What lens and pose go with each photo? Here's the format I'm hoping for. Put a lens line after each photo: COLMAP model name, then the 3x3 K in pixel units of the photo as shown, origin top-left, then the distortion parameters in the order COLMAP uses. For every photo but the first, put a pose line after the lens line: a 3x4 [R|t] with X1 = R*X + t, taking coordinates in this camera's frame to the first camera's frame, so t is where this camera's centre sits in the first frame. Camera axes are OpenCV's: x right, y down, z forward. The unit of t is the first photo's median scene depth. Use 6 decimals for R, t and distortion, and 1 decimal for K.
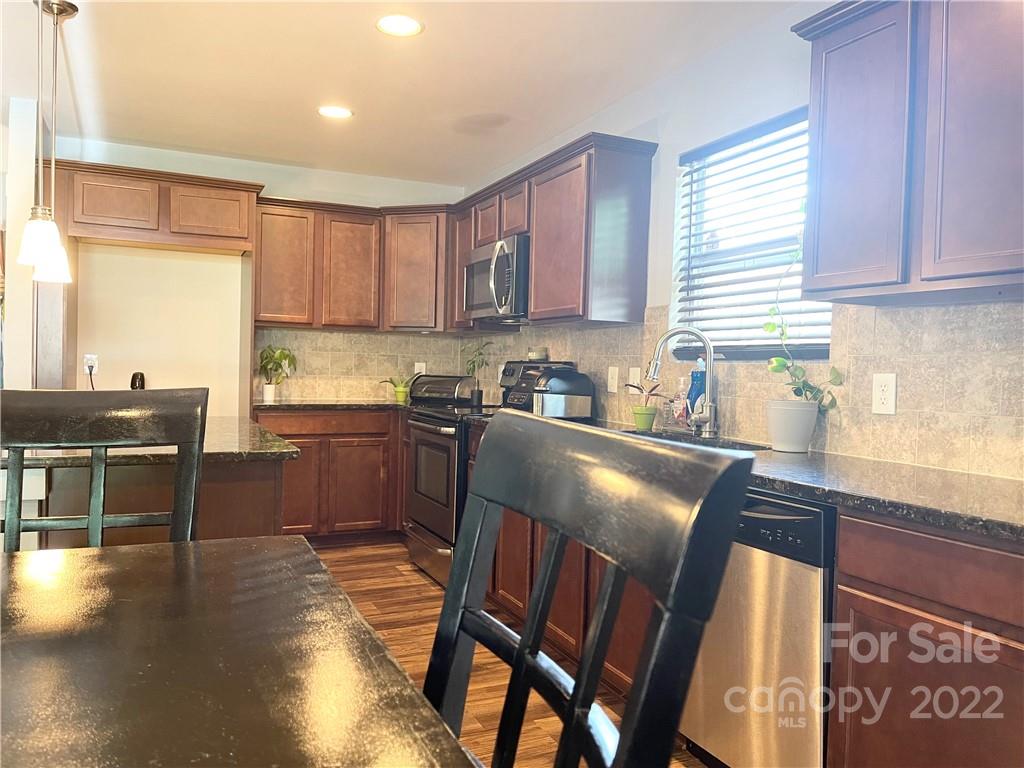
lens RADIAL K [[772.7, 0, 512.0], [0, 772.7, 384.0], [0, 0, 1]] dist [0.002946, -0.005571]
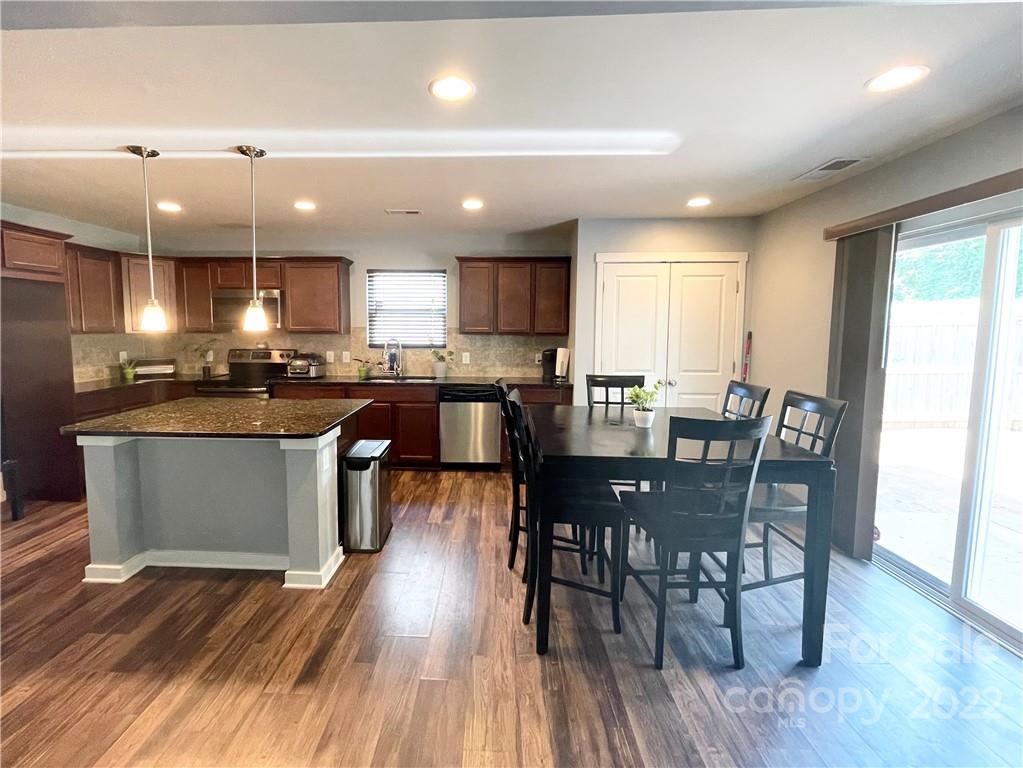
lens RADIAL K [[420.4, 0, 511.5], [0, 420.4, 384.0], [0, 0, 1]] dist [0.010425, -0.000146]
pose [[0.465010, -0.133212, 0.875226, -0.795996], [0.029251, 0.990387, 0.135199, -0.086937], [-0.884822, -0.037268, 0.464436, -0.089966]]
